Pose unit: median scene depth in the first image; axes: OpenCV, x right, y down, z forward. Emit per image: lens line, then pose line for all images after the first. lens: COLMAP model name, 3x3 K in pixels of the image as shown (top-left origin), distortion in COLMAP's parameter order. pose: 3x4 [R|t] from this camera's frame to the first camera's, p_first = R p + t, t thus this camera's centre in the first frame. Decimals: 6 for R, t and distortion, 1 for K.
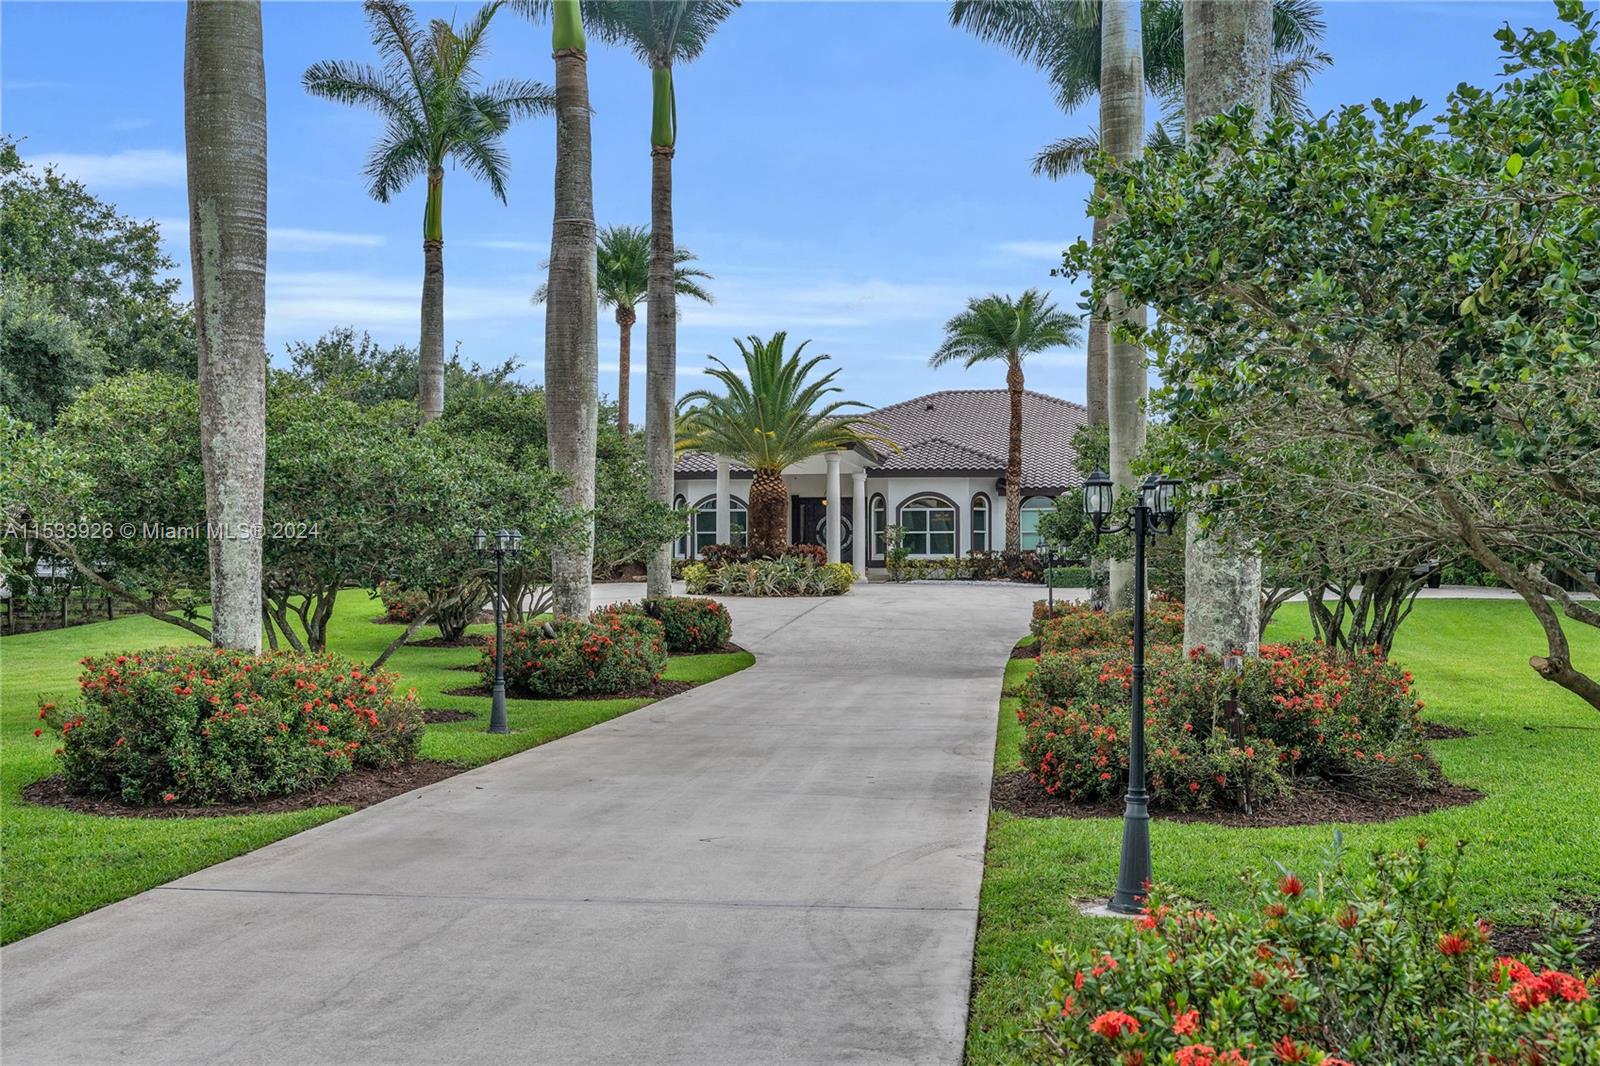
lens RADIAL K [[1575.5, 0, 800.0], [0, 1575.5, 533.0], [0, 0, 1]] dist [0.002961, 0.005546]
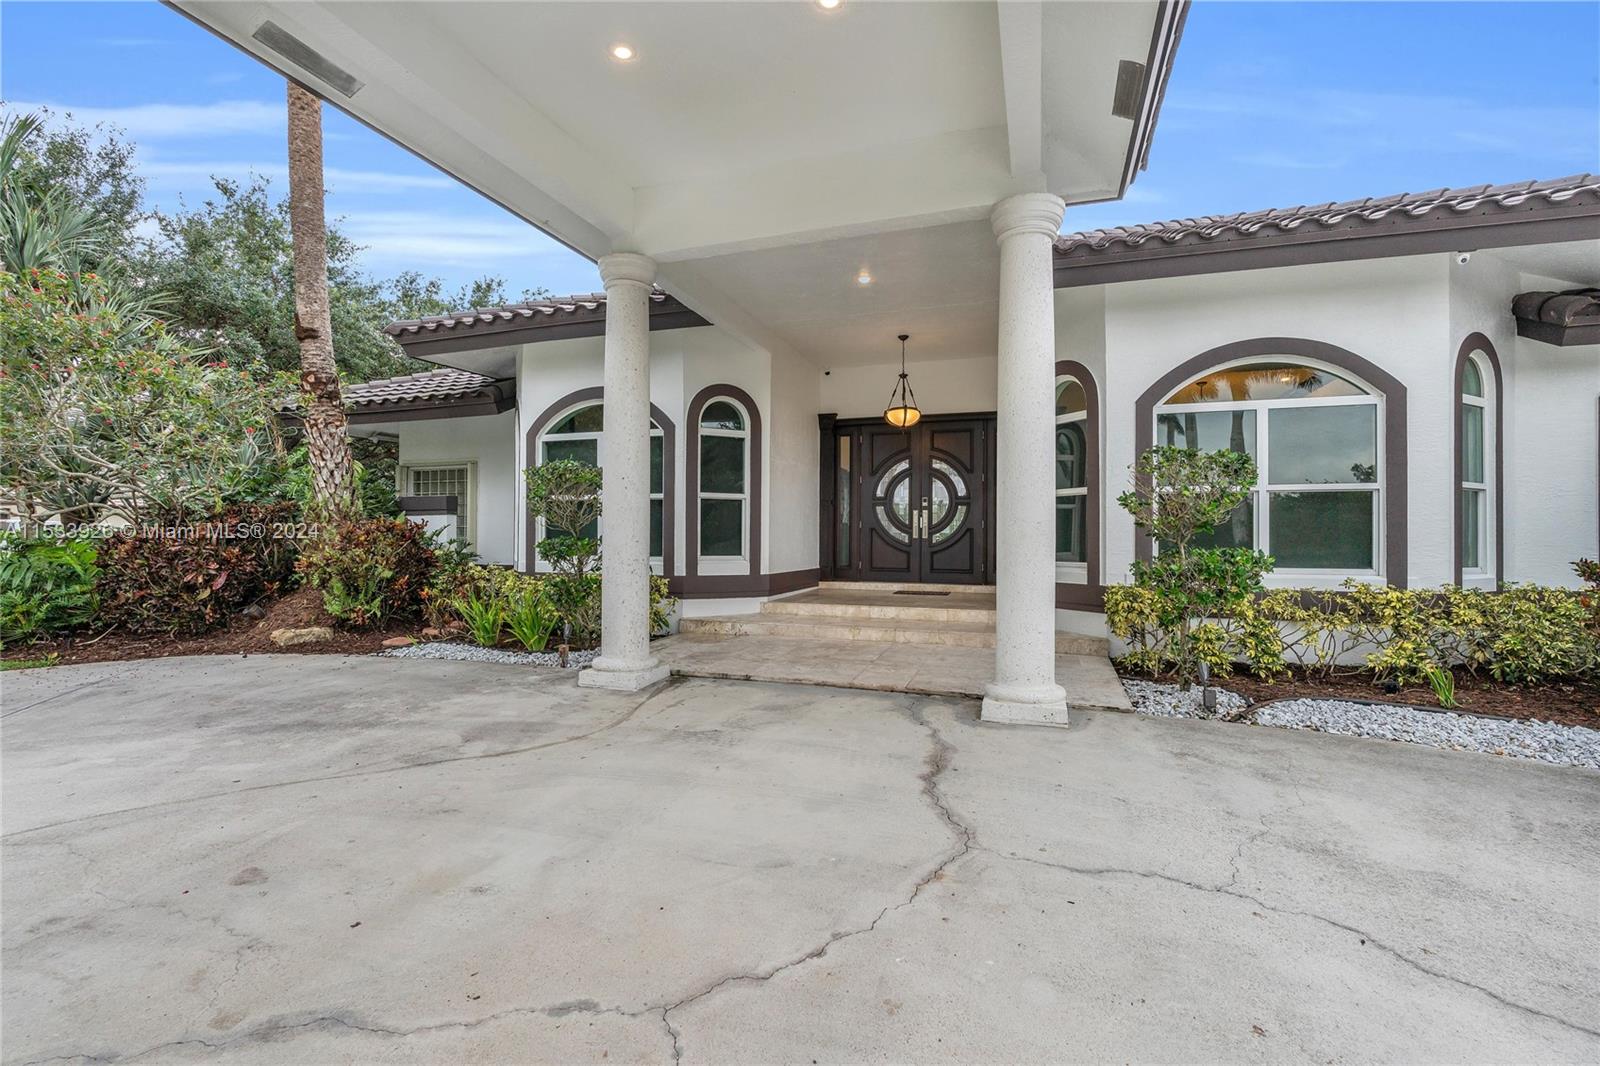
lens RADIAL K [[711.3, 0, 800.0], [0, 711.3, 533.0], [0, 0, 1]] dist [-0.000859, -0.000026]
pose [[0.988240, 0.003488, -0.152873, 0.022031], [-0.001095, 0.999876, 0.015739, 0.005958], [0.152909, -0.015386, 0.988121, 0.926733]]
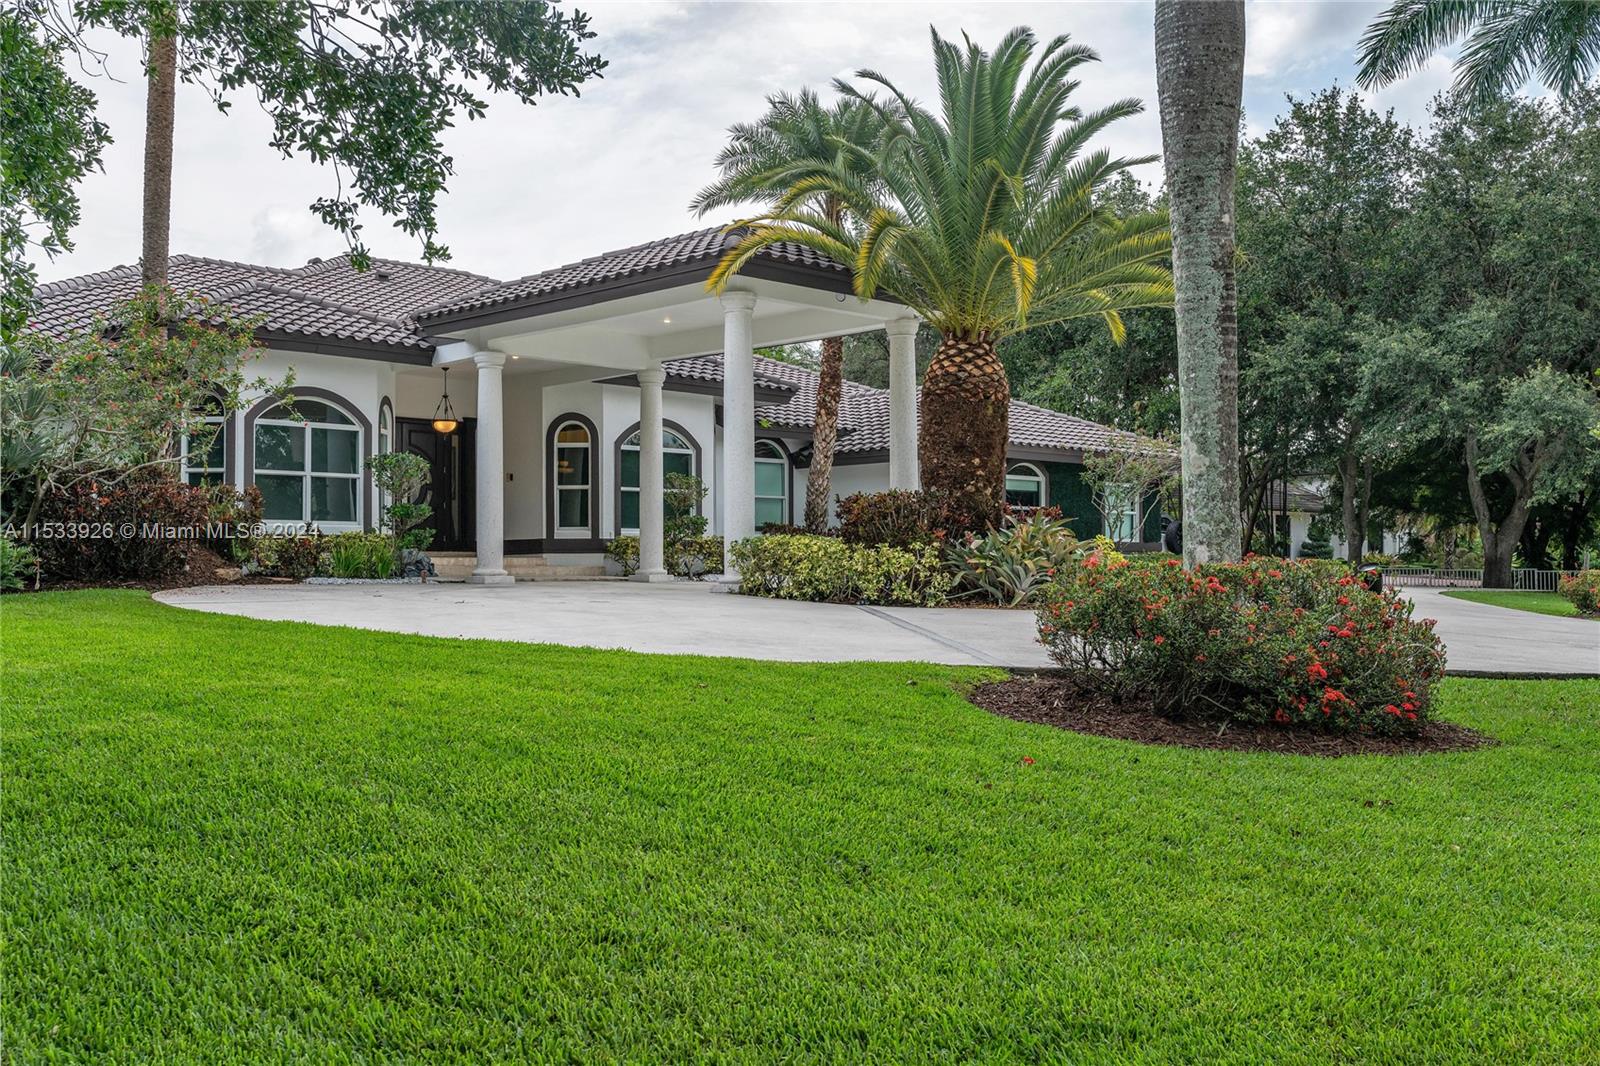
lens RADIAL K [[1575.5, 0, 800.0], [0, 1575.5, 533.0], [0, 0, 1]] dist [0.002961, 0.005546]
pose [[0.582333, 0.017175, 0.812769, -0.369263], [-0.016764, 0.999818, -0.009116, 0.020436], [-0.812777, -0.008317, 0.582515, 0.676753]]
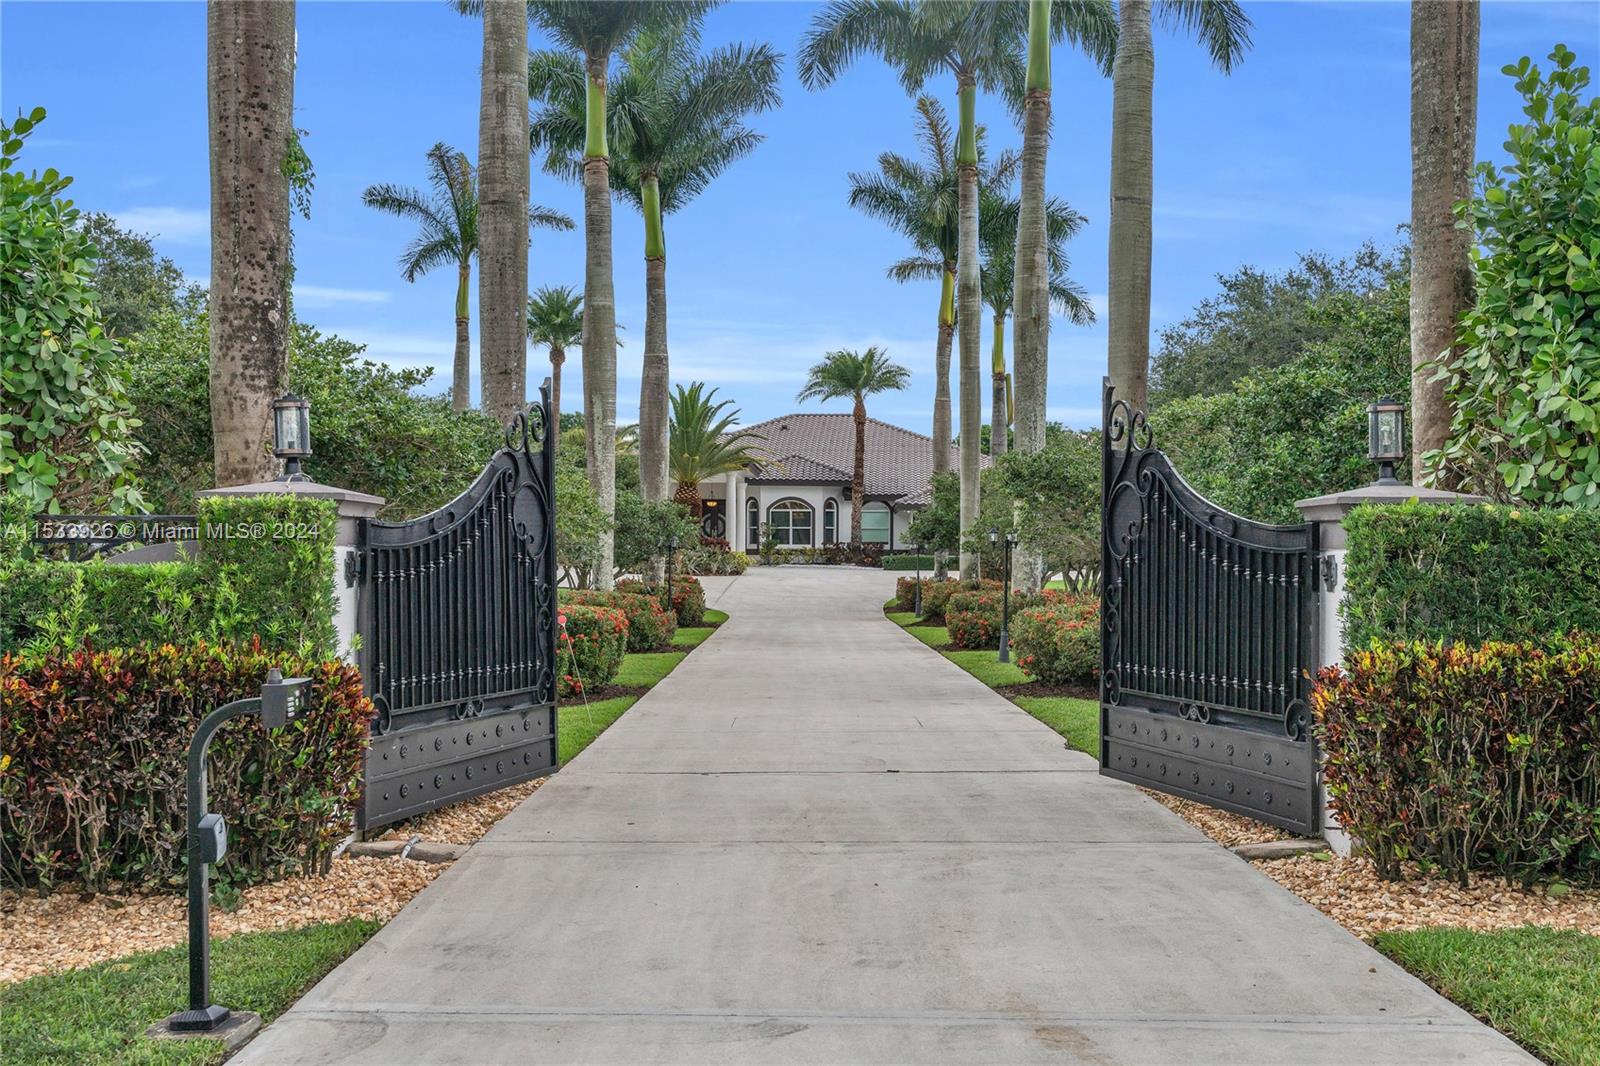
lens RADIAL K [[1575.5, 0, 800.0], [0, 1575.5, 533.0], [0, 0, 1]] dist [0.002961, 0.005546]
pose [[0.990727, 0.007053, 0.135688, -0.094659], [-0.008319, 0.999927, 0.008769, -0.008198], [-0.135616, -0.009817, 0.990713, -0.315708]]
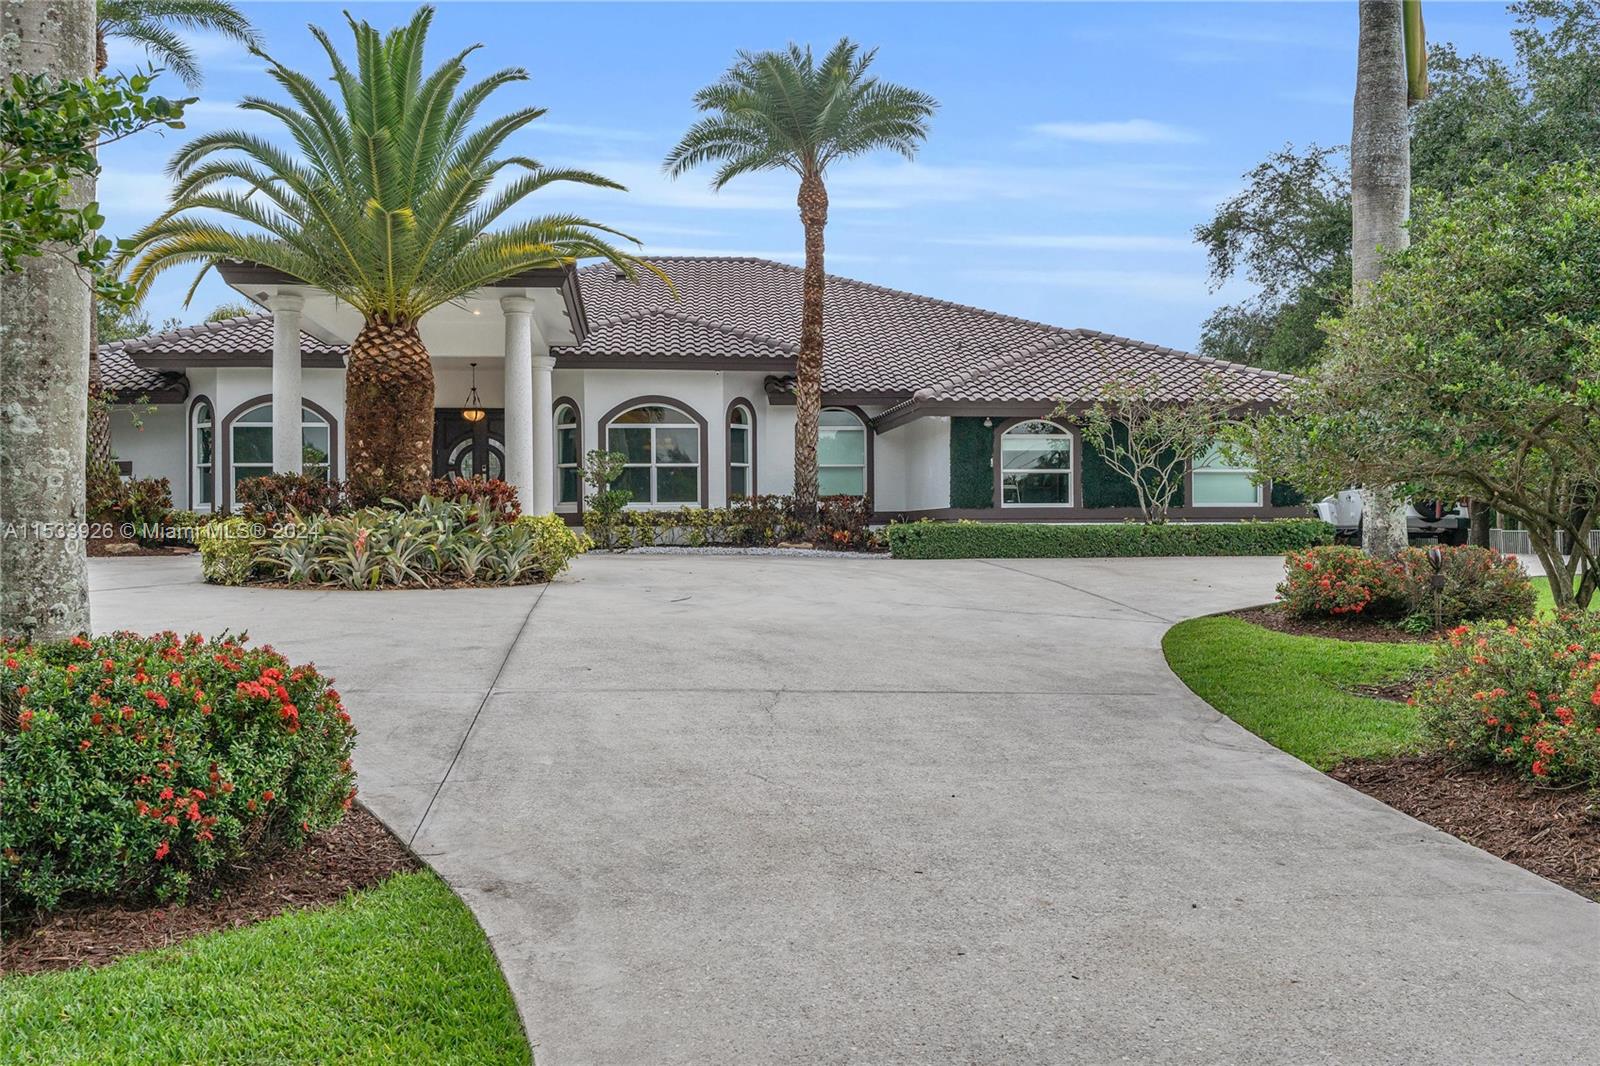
lens RADIAL K [[1575.5, 0, 800.0], [0, 1575.5, 533.0], [0, 0, 1]] dist [0.002961, 0.005546]
pose [[0.963105, -0.005548, 0.269068, -0.025498], [-0.000901, 0.999715, 0.023839, 0.011517], [-0.269123, -0.023202, 0.962826, 0.452262]]
